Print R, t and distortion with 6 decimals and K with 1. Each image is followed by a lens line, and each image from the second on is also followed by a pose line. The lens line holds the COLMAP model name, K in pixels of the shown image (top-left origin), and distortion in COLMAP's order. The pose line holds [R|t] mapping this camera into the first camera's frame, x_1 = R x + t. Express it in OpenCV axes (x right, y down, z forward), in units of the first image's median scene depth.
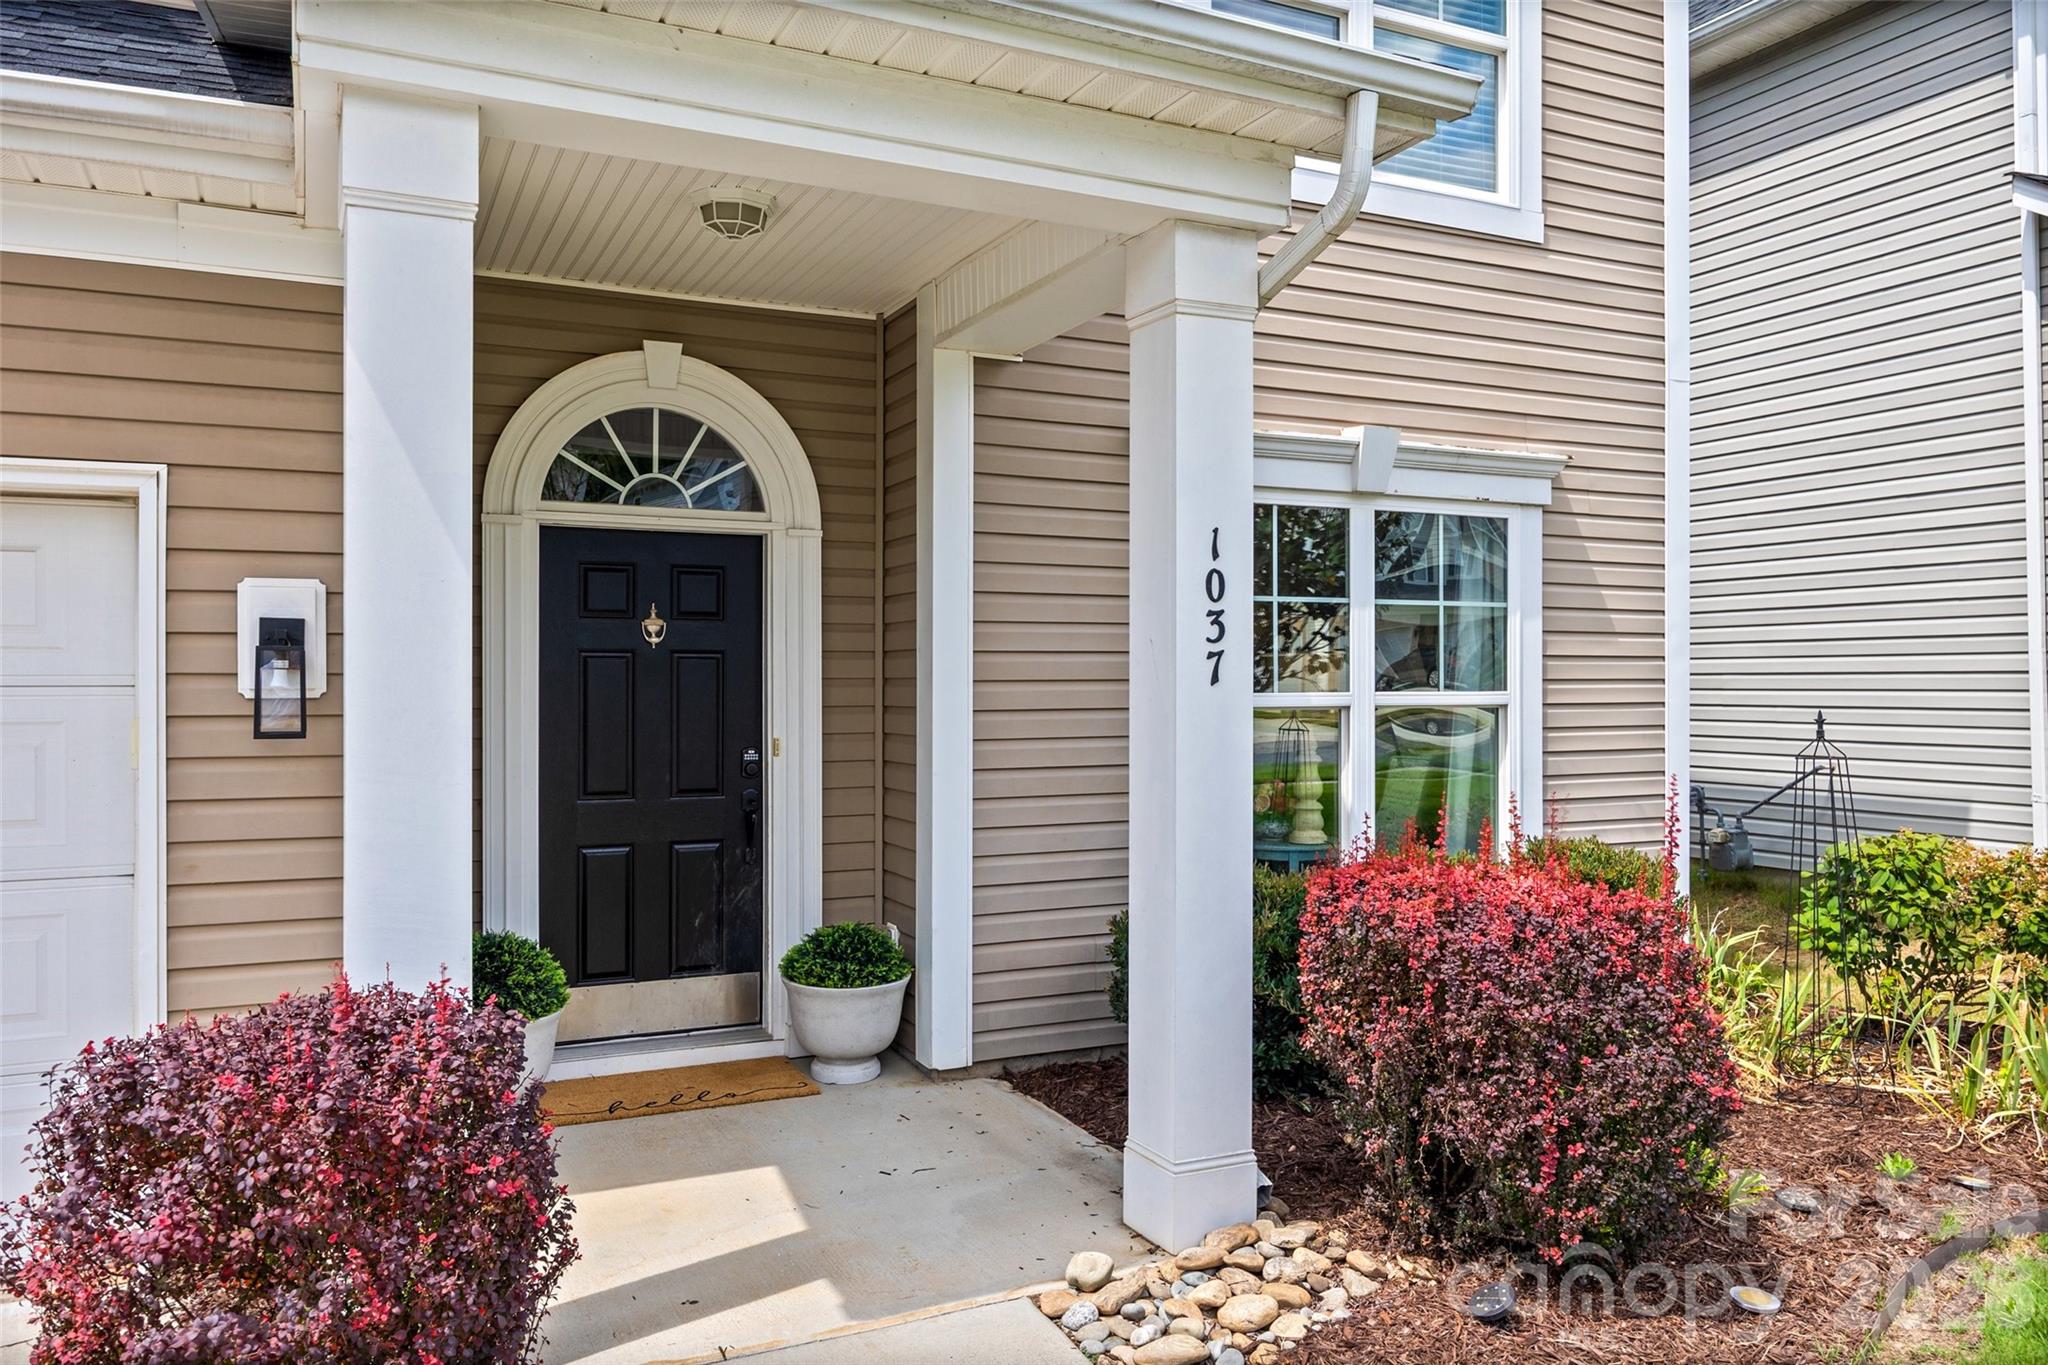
lens RADIAL K [[1471.7, 0, 1027.0], [0, 1471.7, 675.0], [0, 0, 1]] dist [-0.000424, 0.002526]
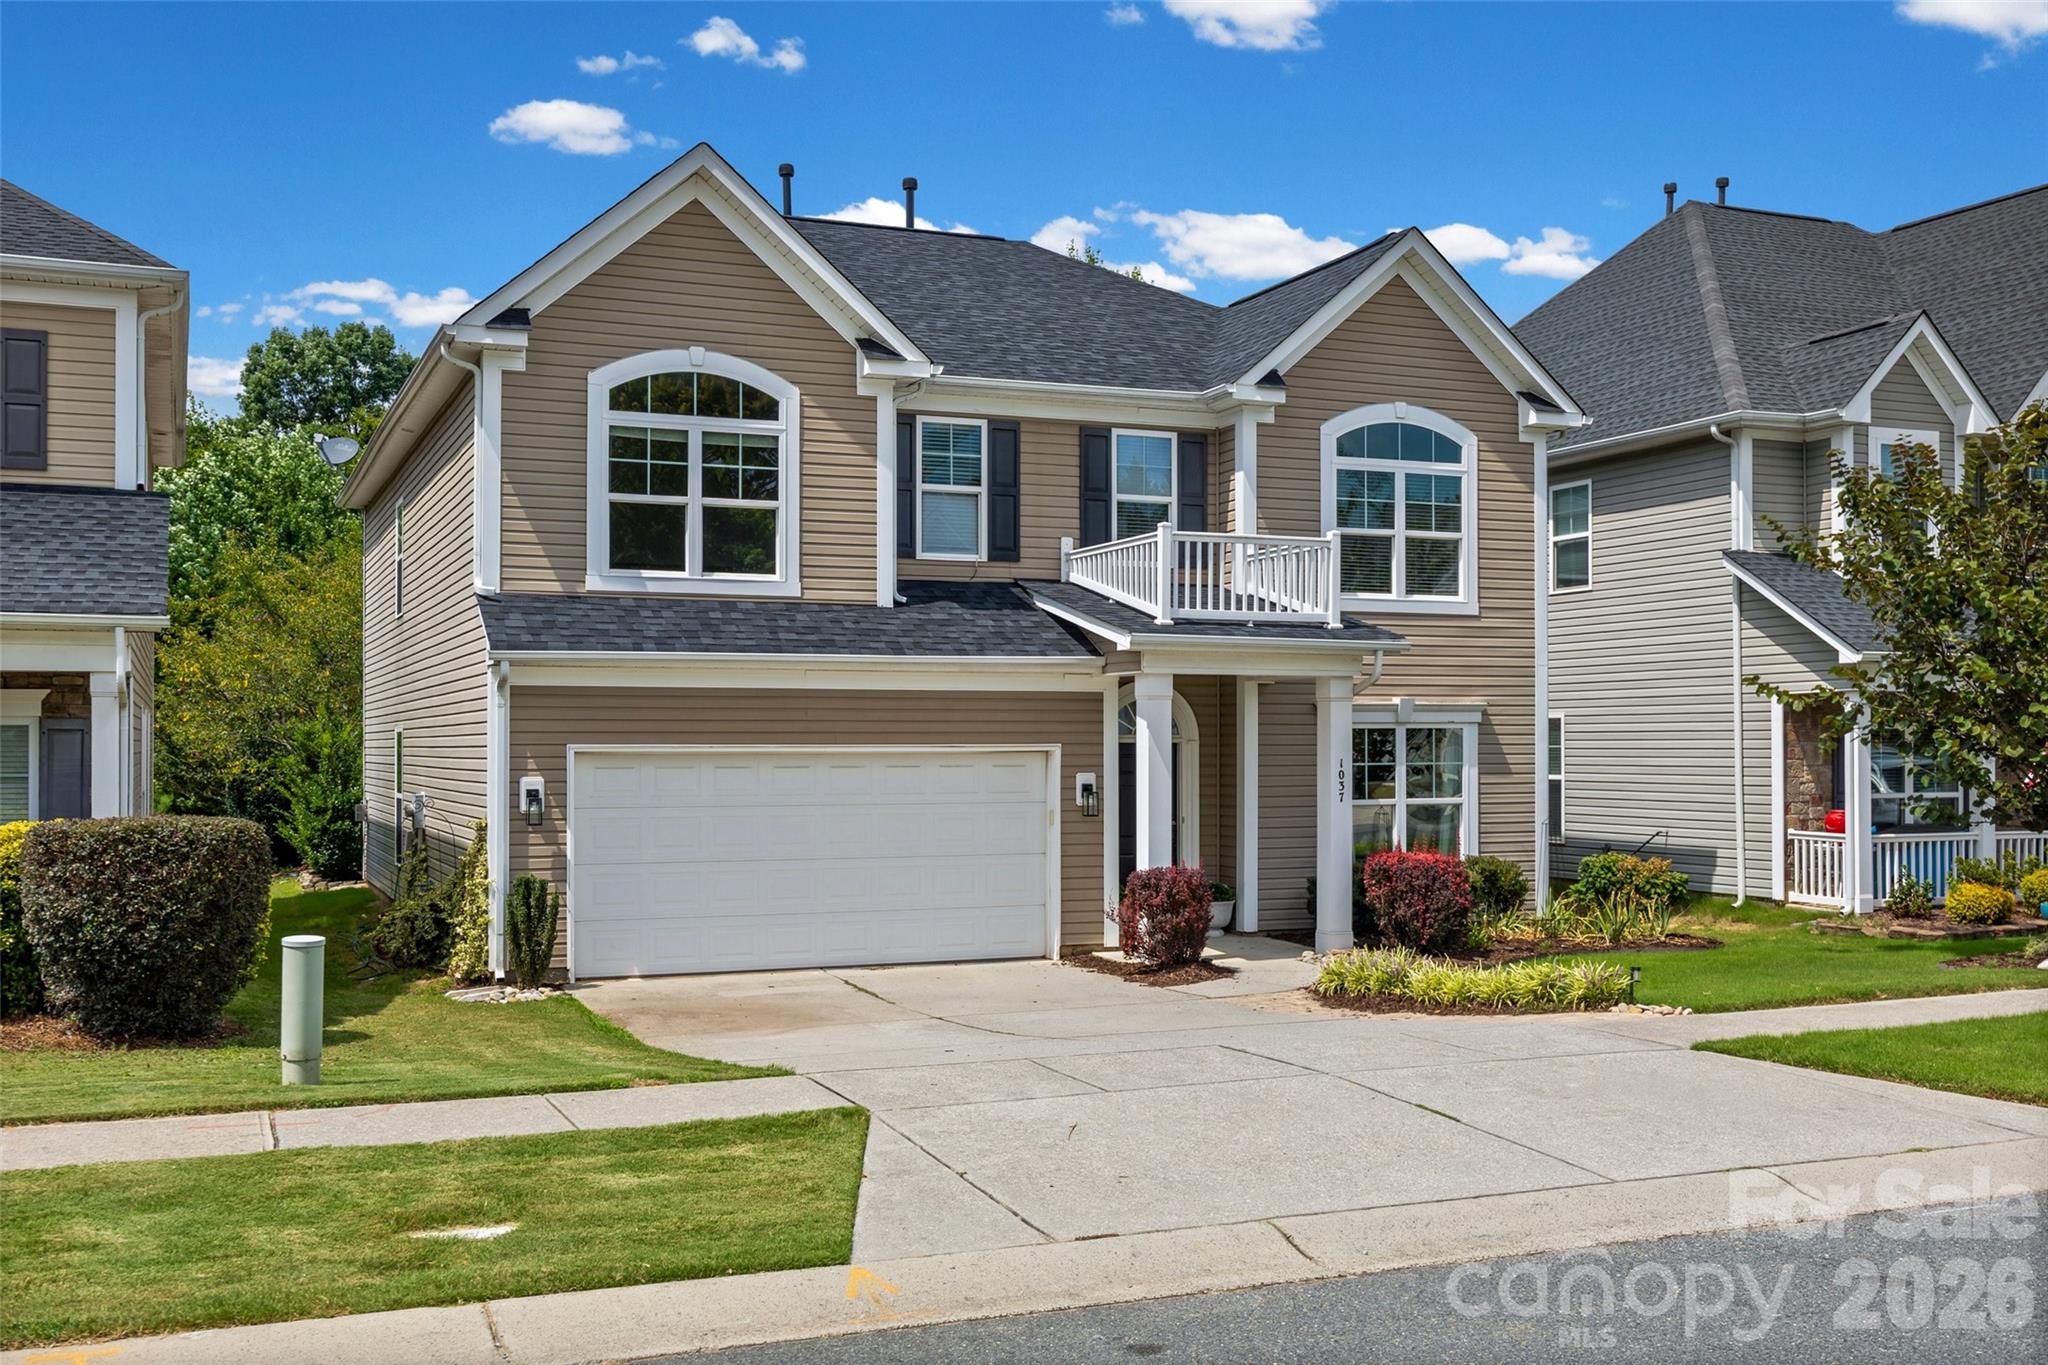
lens RADIAL K [[1987.9, 0, 1020.9], [0, 1987.9, 696.6], [0, 0, 1]] dist [-0.011767, 0.000000]
pose [[0.999074, -0.000862, -0.043019, -0.327553], [0.000191, 0.999878, -0.015598, -0.128737], [0.043027, 0.015576, 0.998952, -2.854850]]
